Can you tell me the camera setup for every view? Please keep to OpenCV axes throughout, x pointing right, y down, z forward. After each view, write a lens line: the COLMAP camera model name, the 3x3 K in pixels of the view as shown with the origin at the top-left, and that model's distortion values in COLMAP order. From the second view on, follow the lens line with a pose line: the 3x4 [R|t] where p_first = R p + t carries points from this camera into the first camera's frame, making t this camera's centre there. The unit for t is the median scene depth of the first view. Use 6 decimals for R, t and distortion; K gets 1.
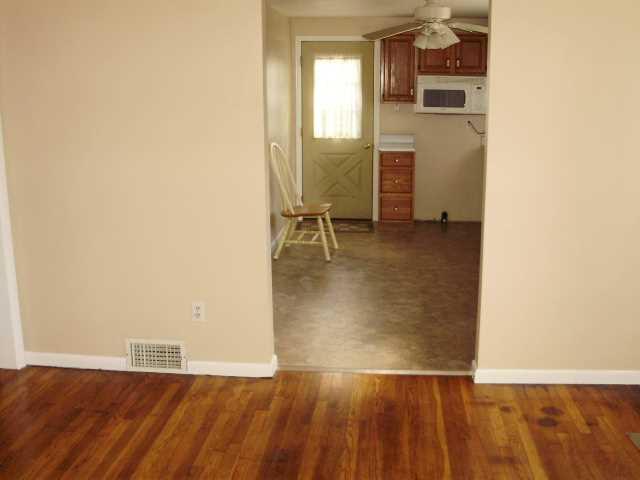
lens RADIAL K [[713.2, 0, 320.0], [0, 713.2, 240.0], [0, 0, 1]] dist [-0.216457, 0.274719]
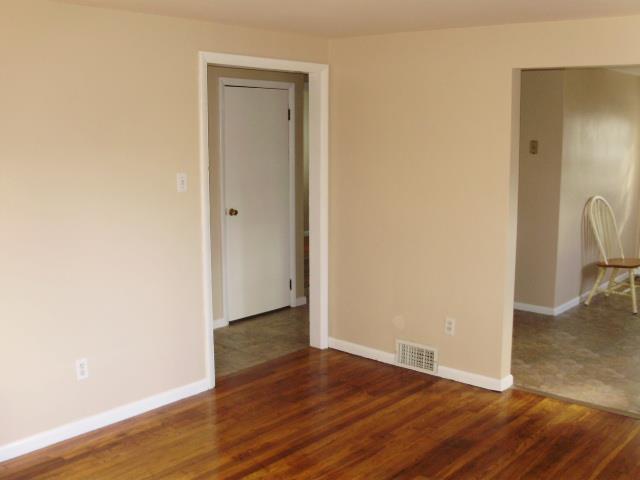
lens RADIAL K [[713.2, 0, 320.0], [0, 713.2, 240.0], [0, 0, 1]] dist [-0.216457, 0.274719]
pose [[0.811771, 0.097523, -0.575775, 0.241518], [-0.133673, 0.990811, -0.020641, 0.006742], [0.568471, 0.093721, 0.817347, -0.099999]]
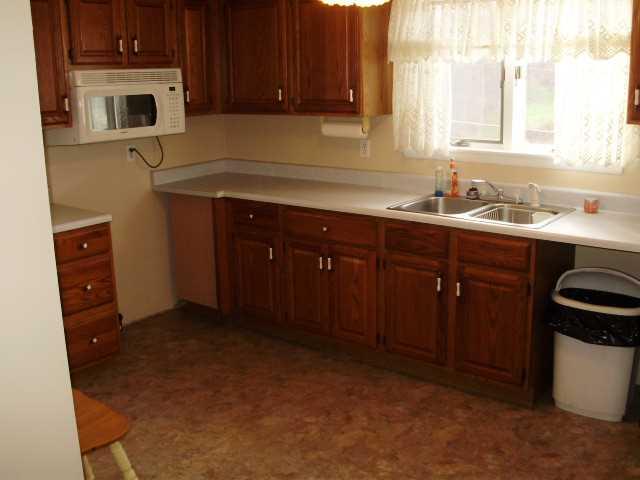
lens RADIAL K [[713.2, 0, 320.0], [0, 713.2, 240.0], [0, 0, 1]] dist [-0.216457, 0.274719]
pose [[0.545317, -0.204176, 0.812983, -0.193807], [0.202237, 0.973277, 0.108780, -0.135590], [-0.813468, 0.105095, 0.572036, 0.591905]]
